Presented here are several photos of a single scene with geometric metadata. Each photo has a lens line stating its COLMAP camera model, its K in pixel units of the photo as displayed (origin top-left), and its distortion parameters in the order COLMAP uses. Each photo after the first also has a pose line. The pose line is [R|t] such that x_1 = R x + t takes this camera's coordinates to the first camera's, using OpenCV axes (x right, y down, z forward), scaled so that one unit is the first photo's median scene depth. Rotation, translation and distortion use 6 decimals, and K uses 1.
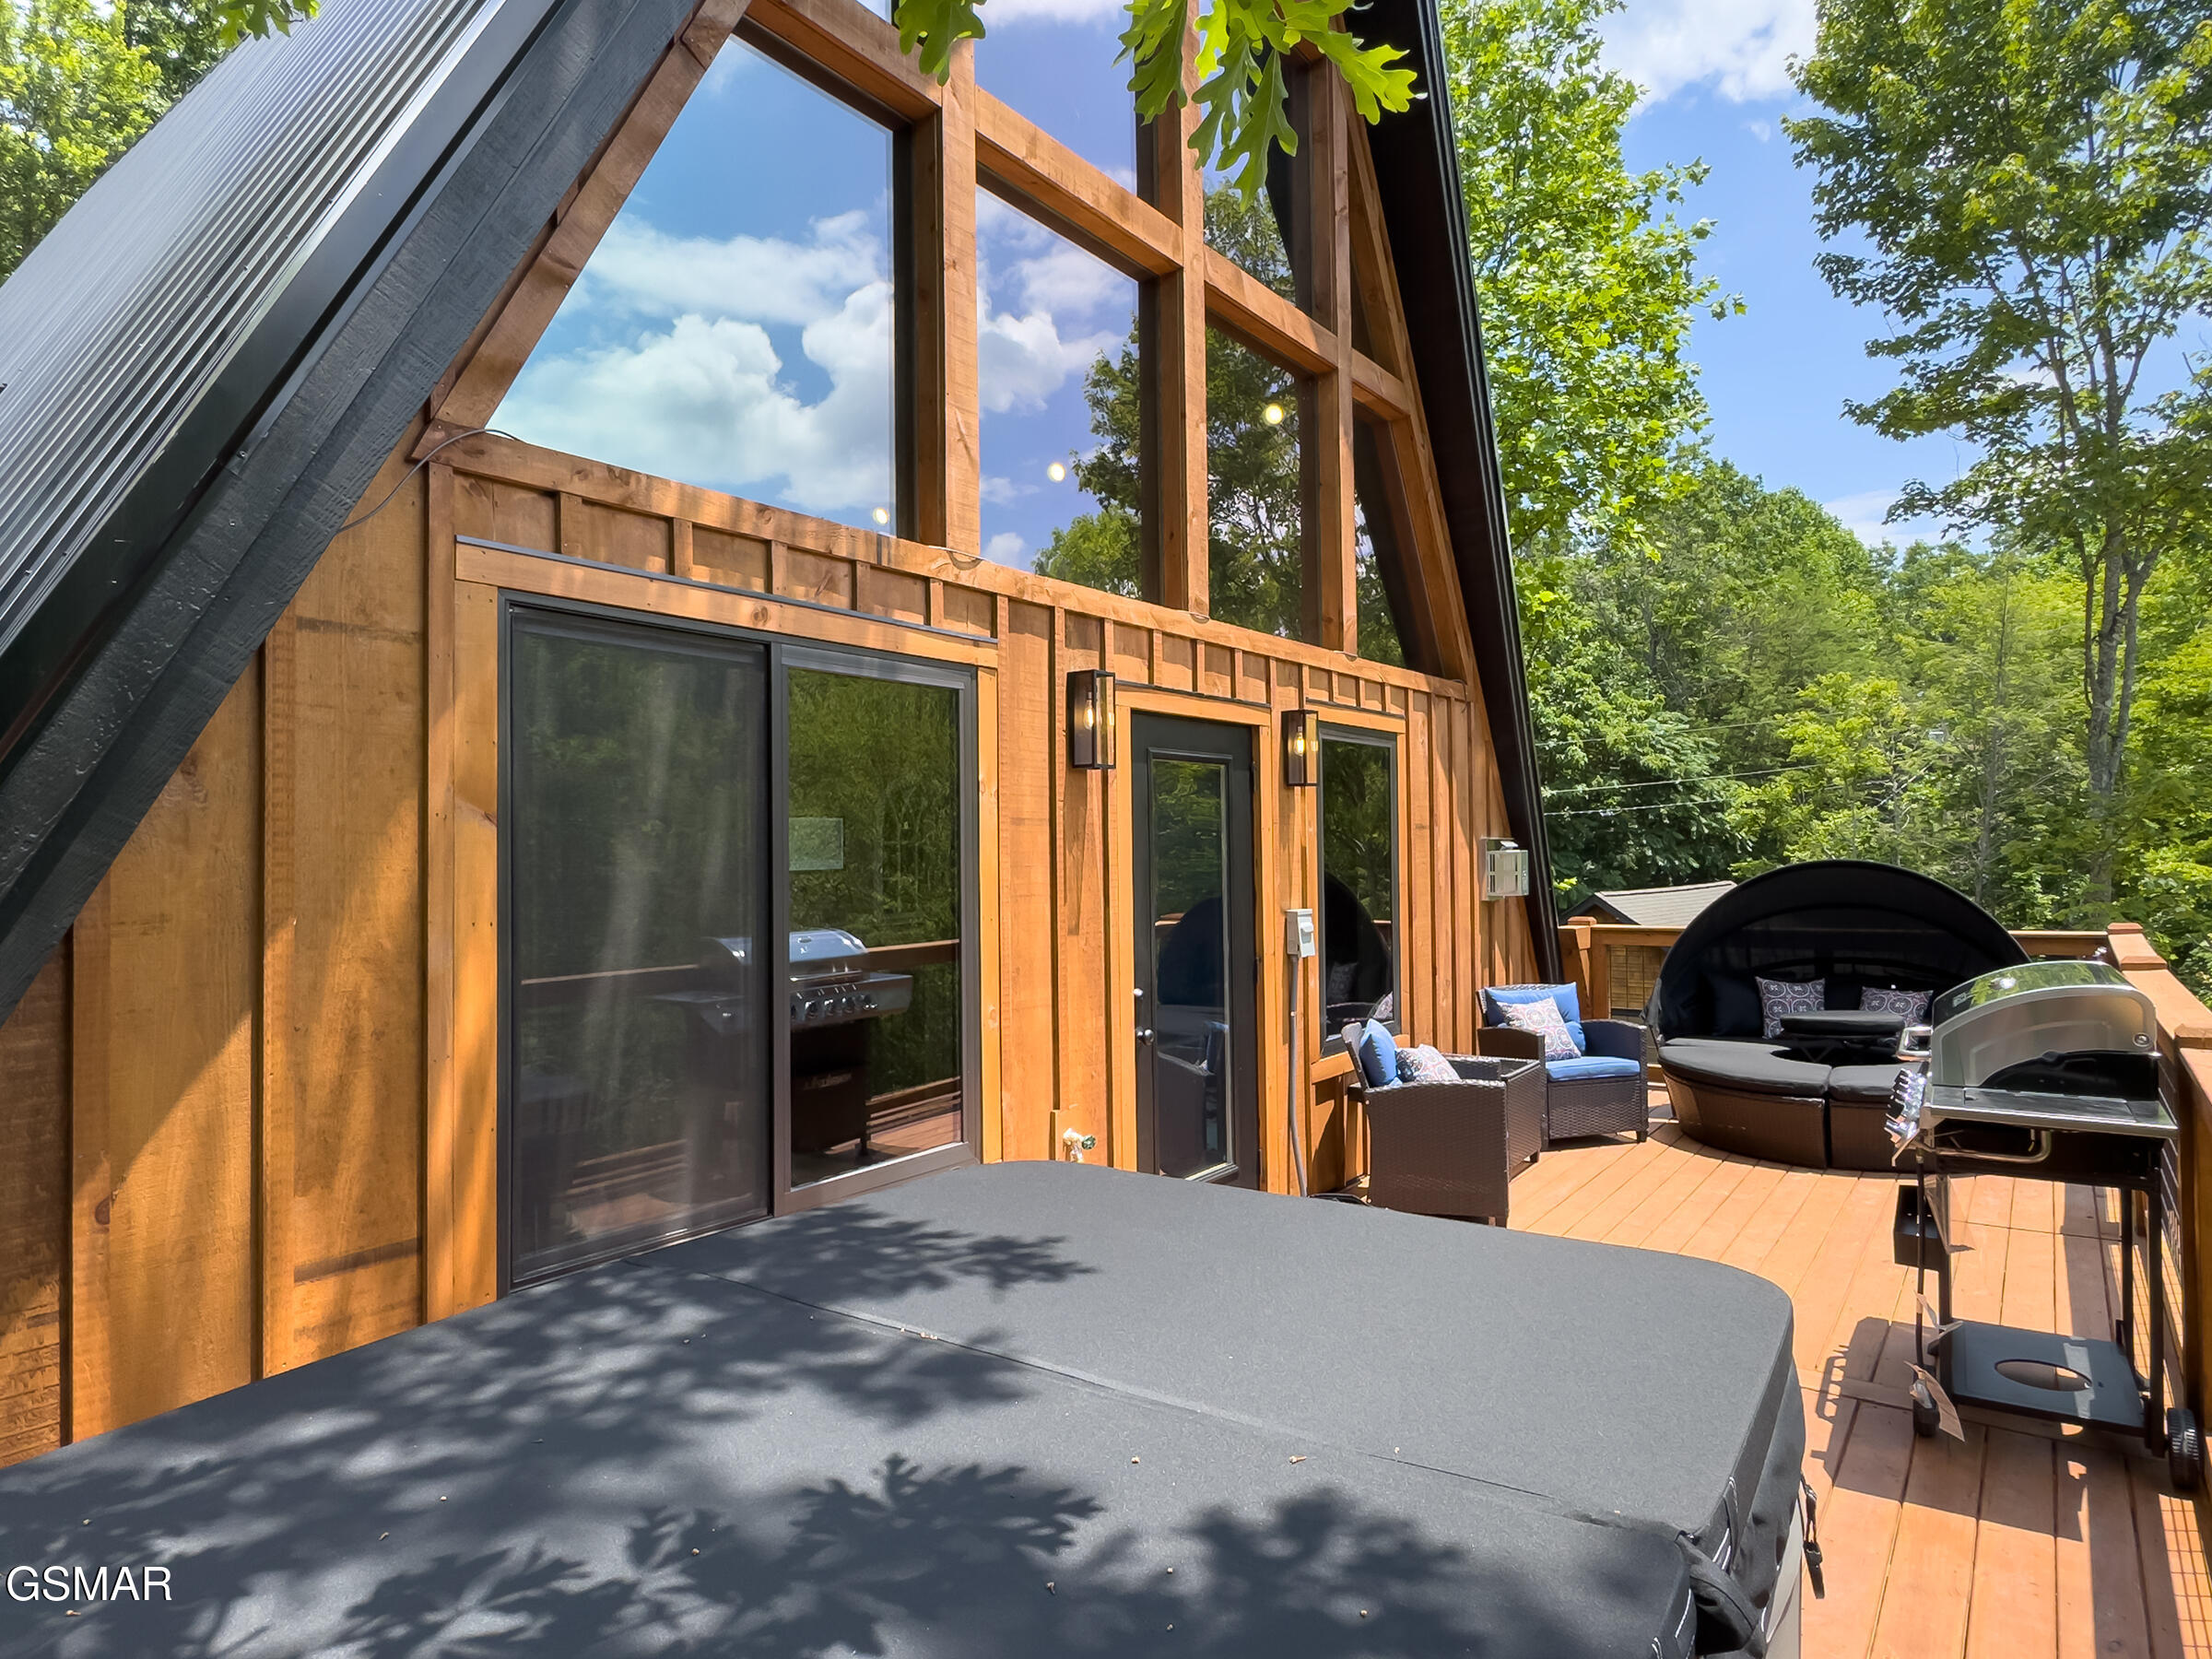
lens RADIAL K [[1284.9, 0, 1111.7], [0, 1284.9, 834.1], [0, 0, 1]] dist [0.001485, -0.000080]
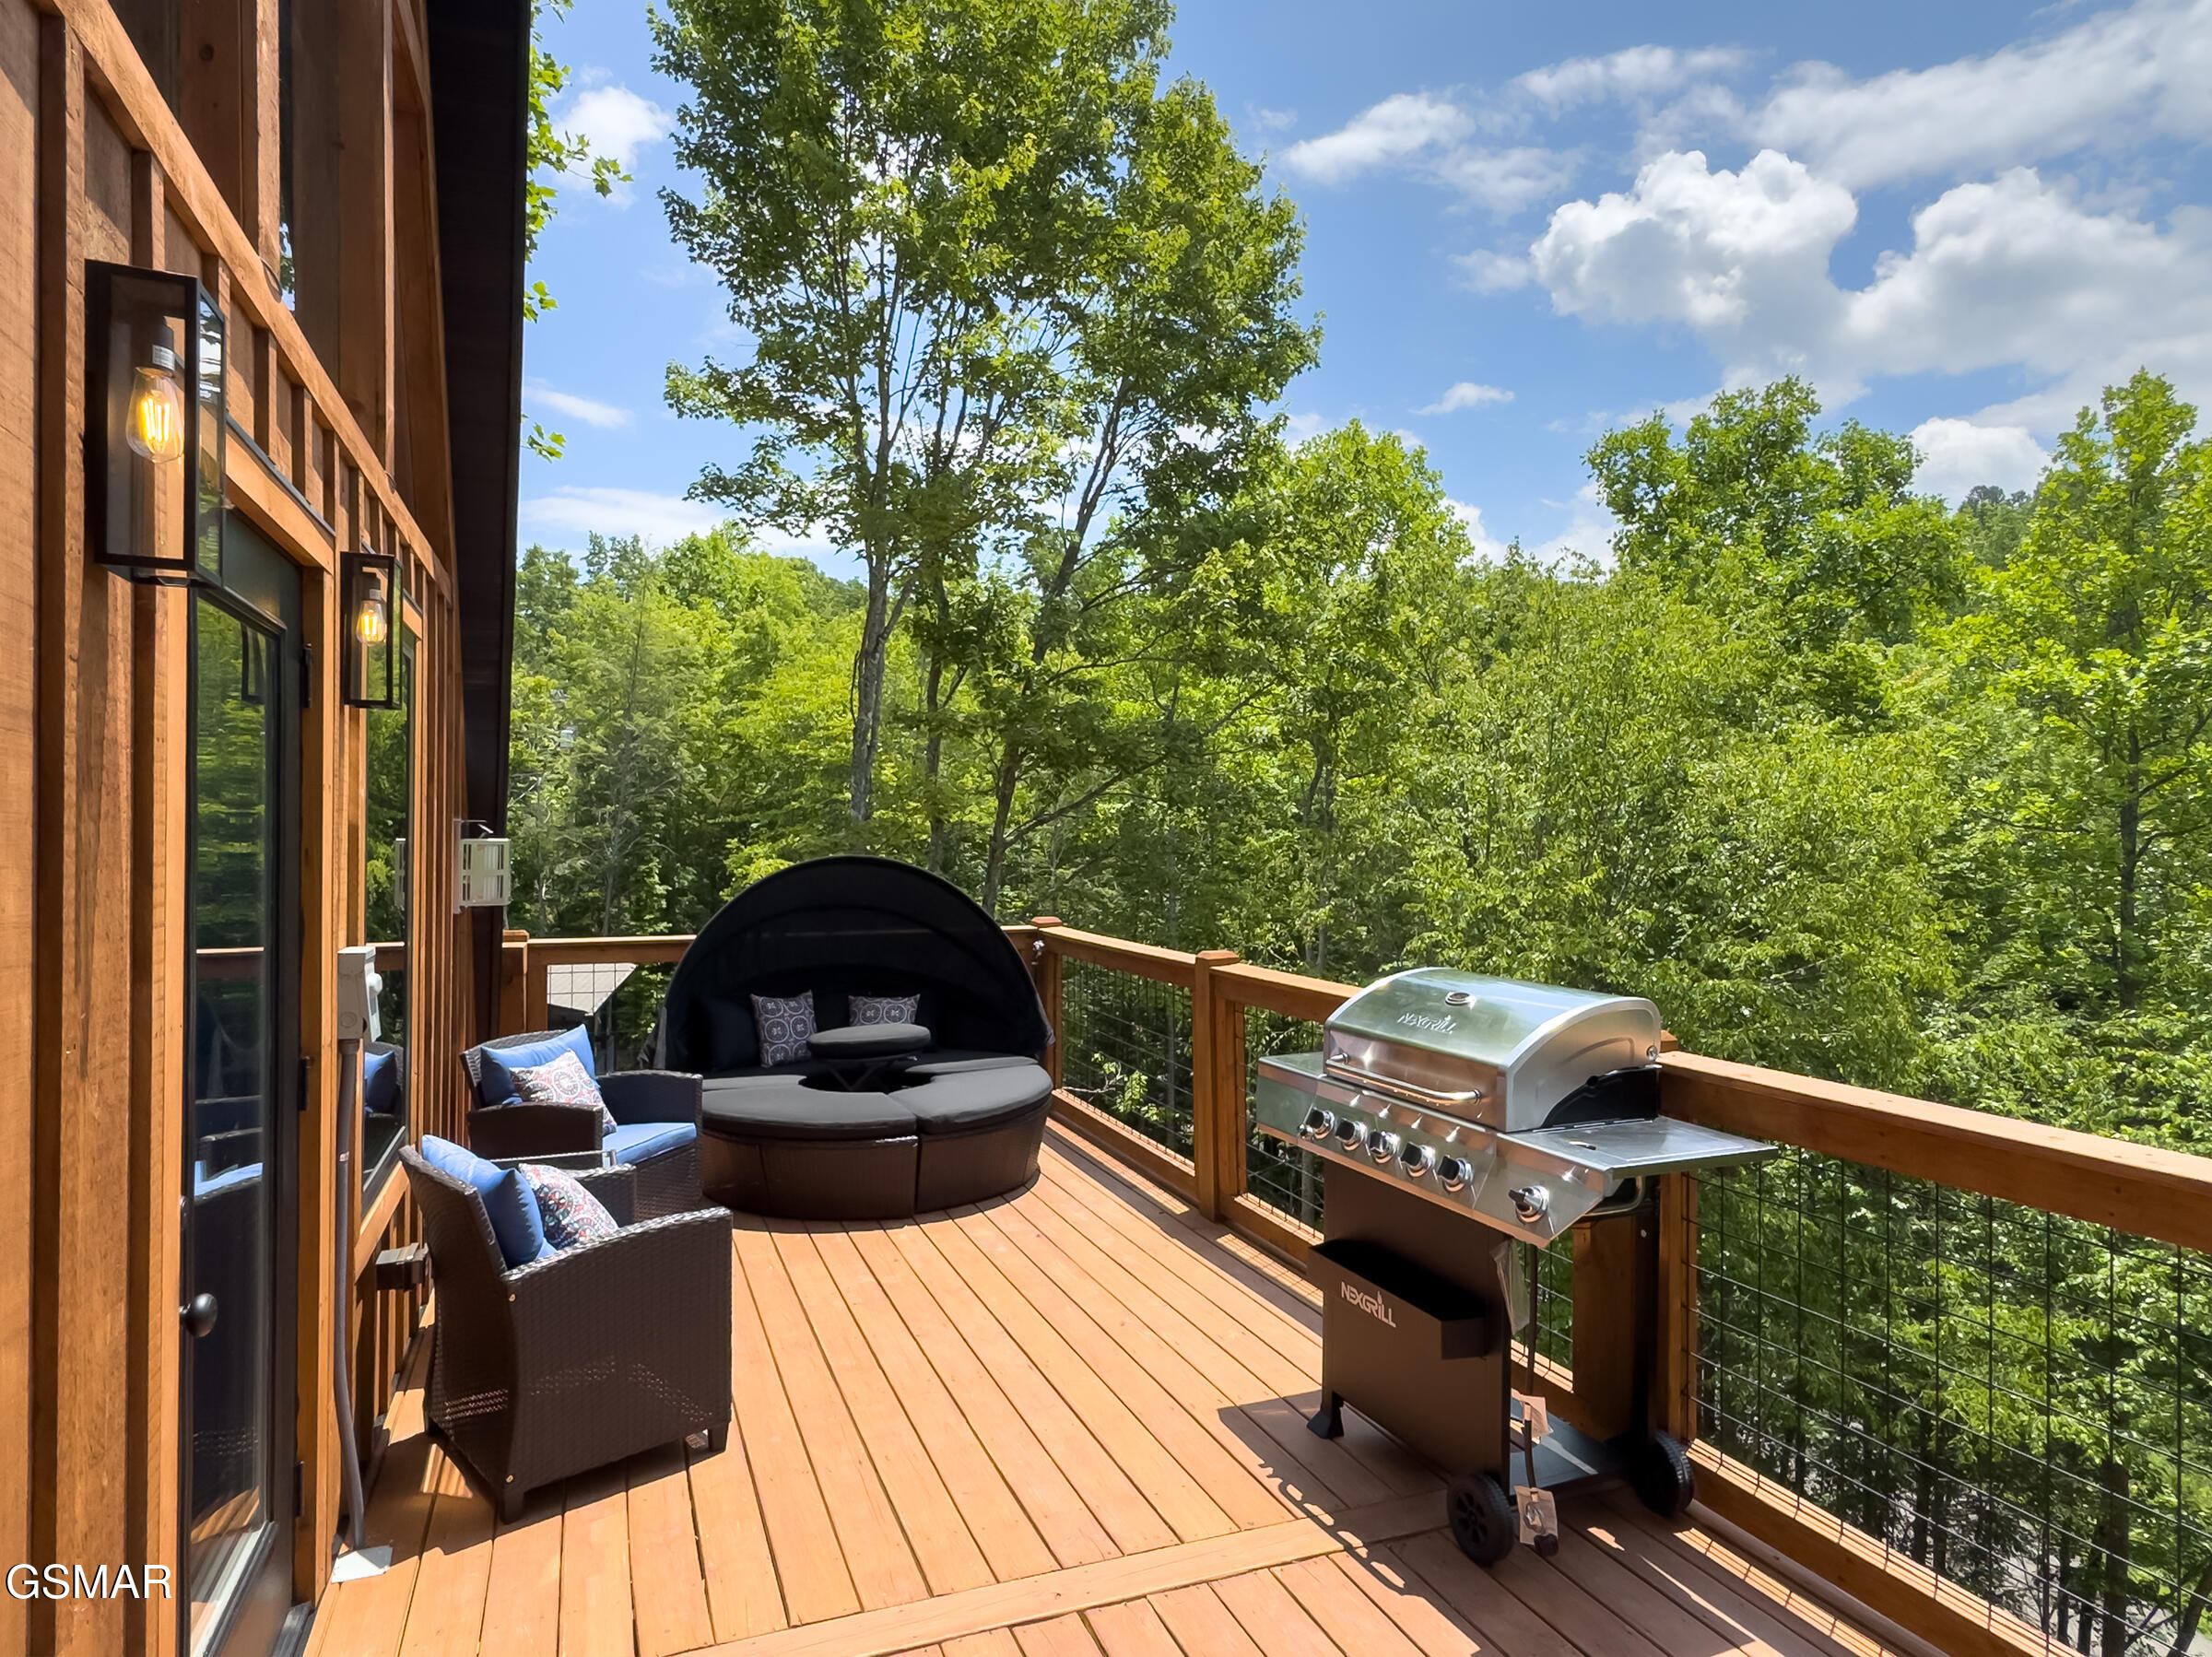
lens RADIAL K [[1308.0, 0, 1106.0], [0, 1308.0, 828.5], [0, 0, 1]] dist [0.020905, -0.002467]
pose [[0.535369, 0.024617, 0.844260, -0.116144], [-0.025896, 0.999584, -0.012724, 0.008893], [-0.844221, -0.015051, 0.535783, 0.405702]]
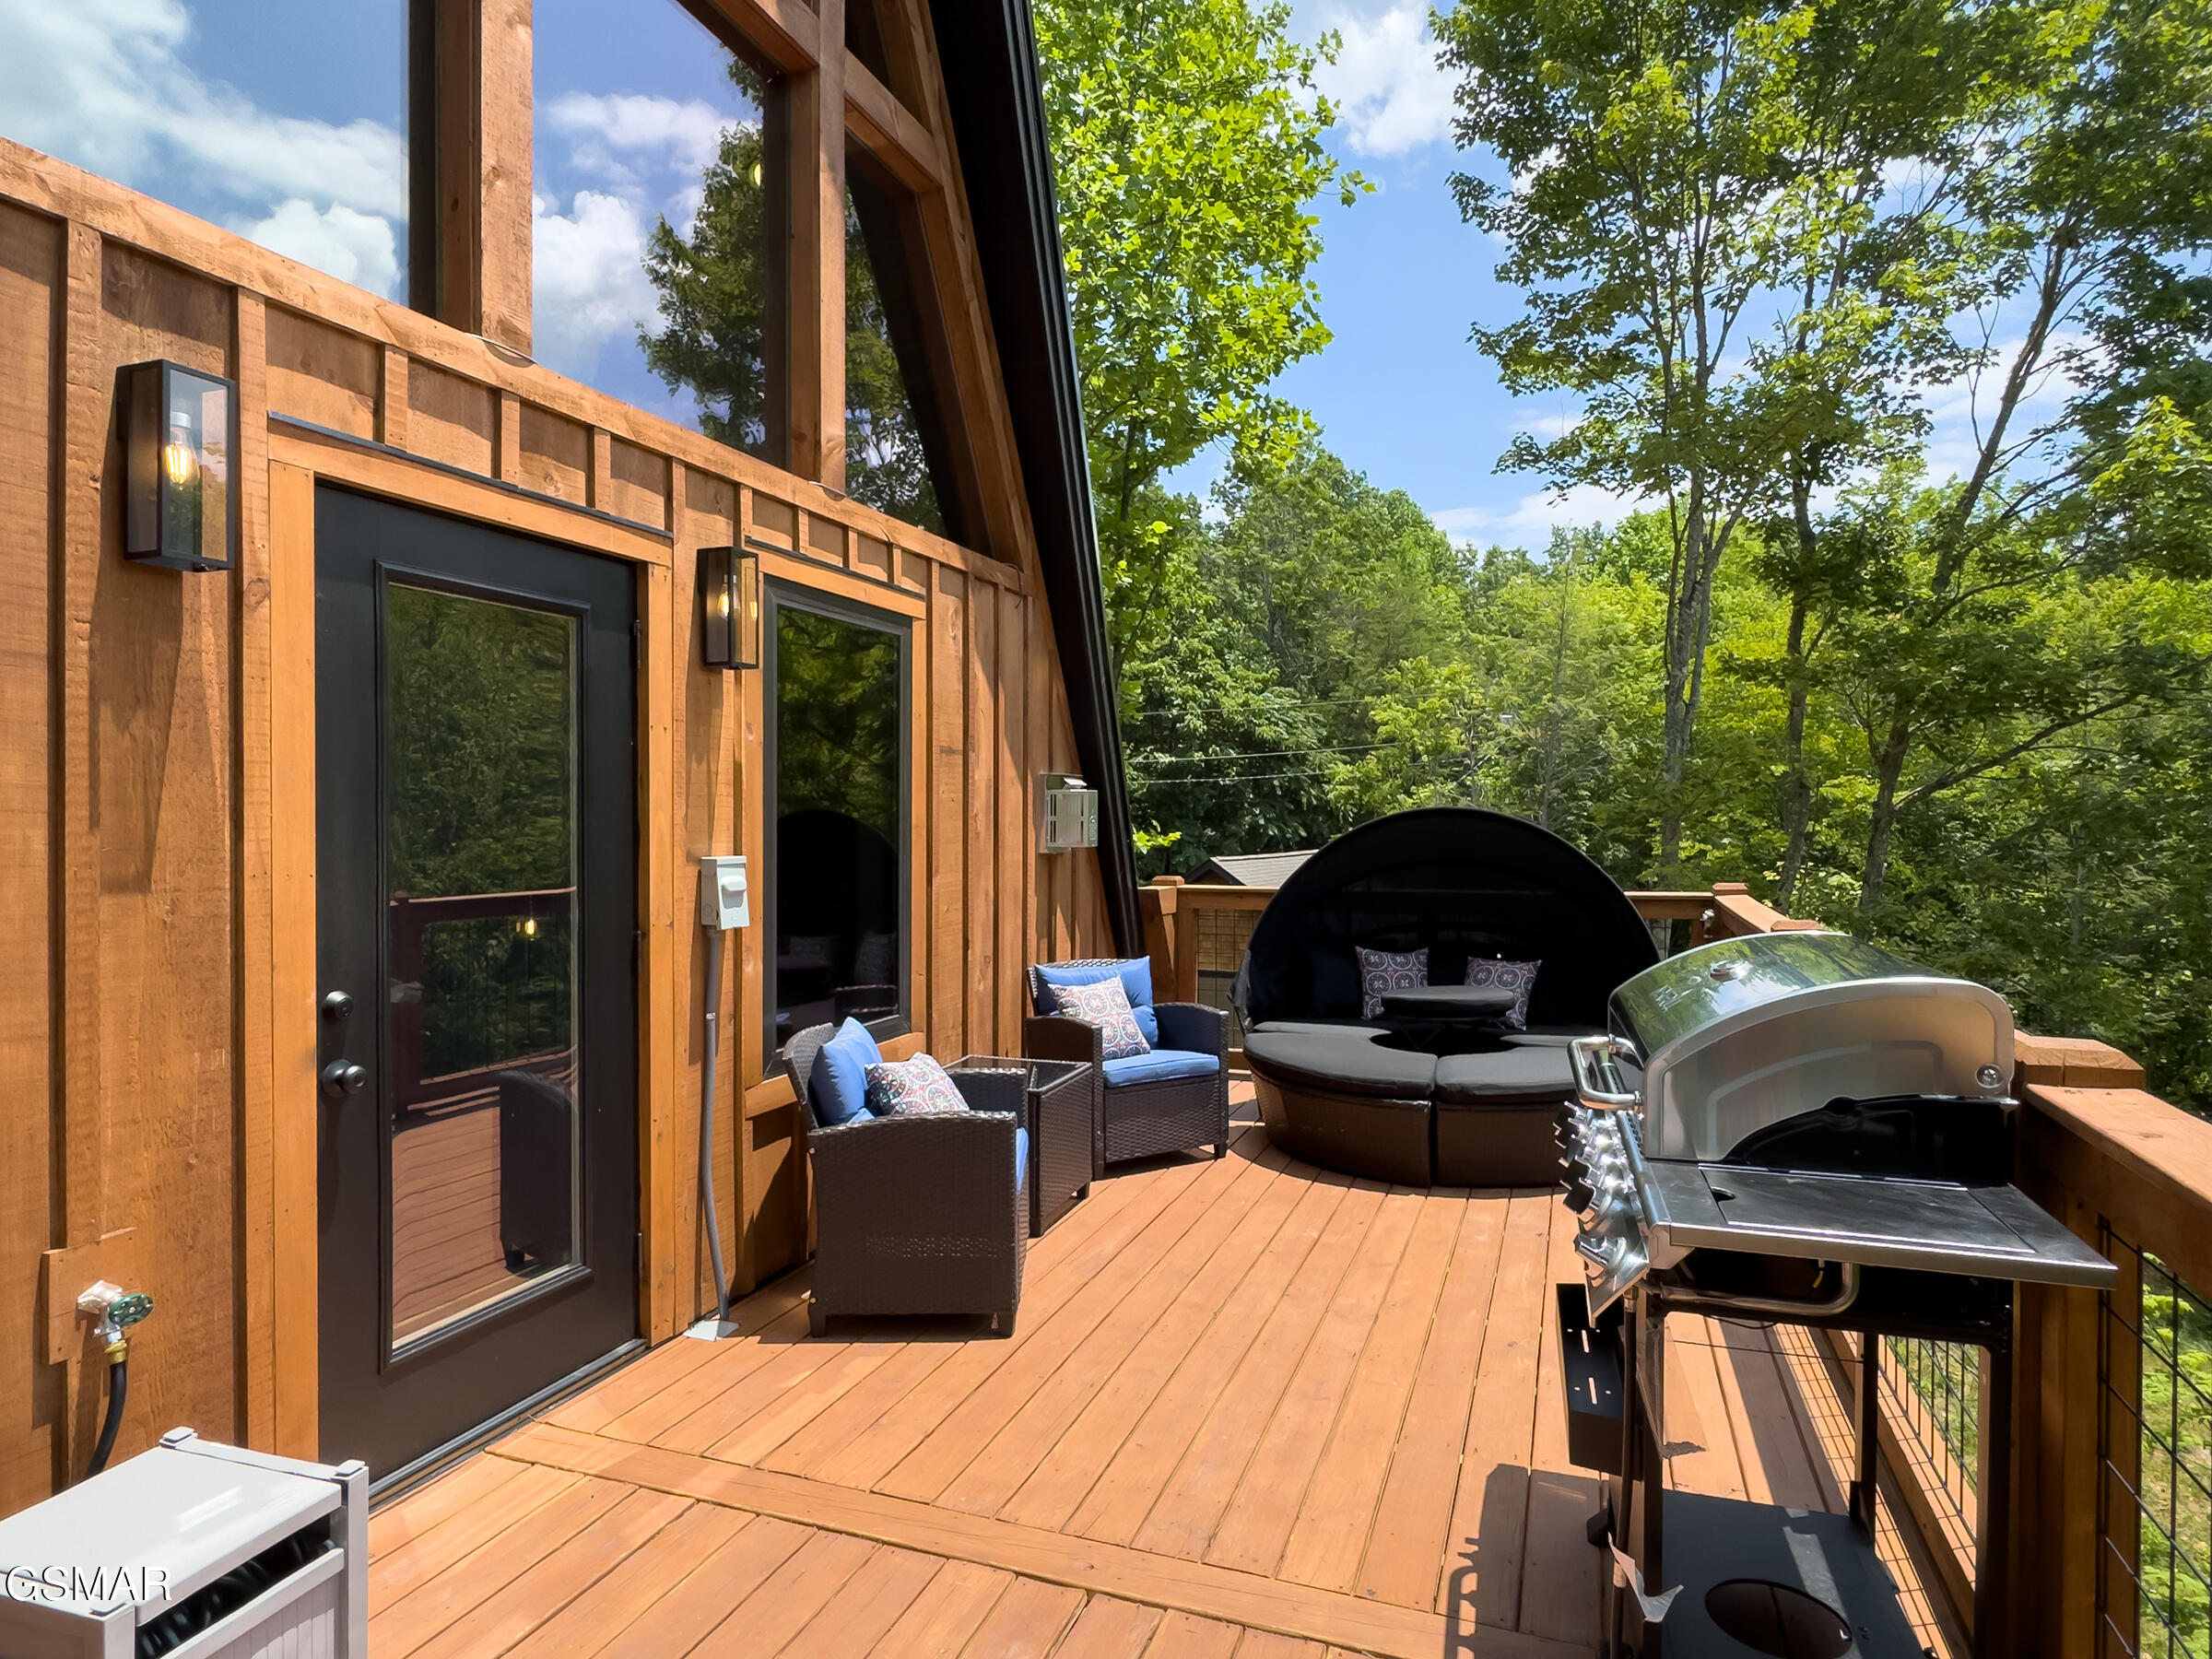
lens RADIAL K [[1261.3, 0, 1106.0], [0, 1261.3, 829.5], [0, 0, 1]] dist [-0.001955, -0.000846]
pose [[0.963805, 0.013758, 0.266253, 0.140845], [-0.019649, 0.999617, 0.019473, 0.024820], [-0.265883, -0.023999, 0.963707, 0.286280]]
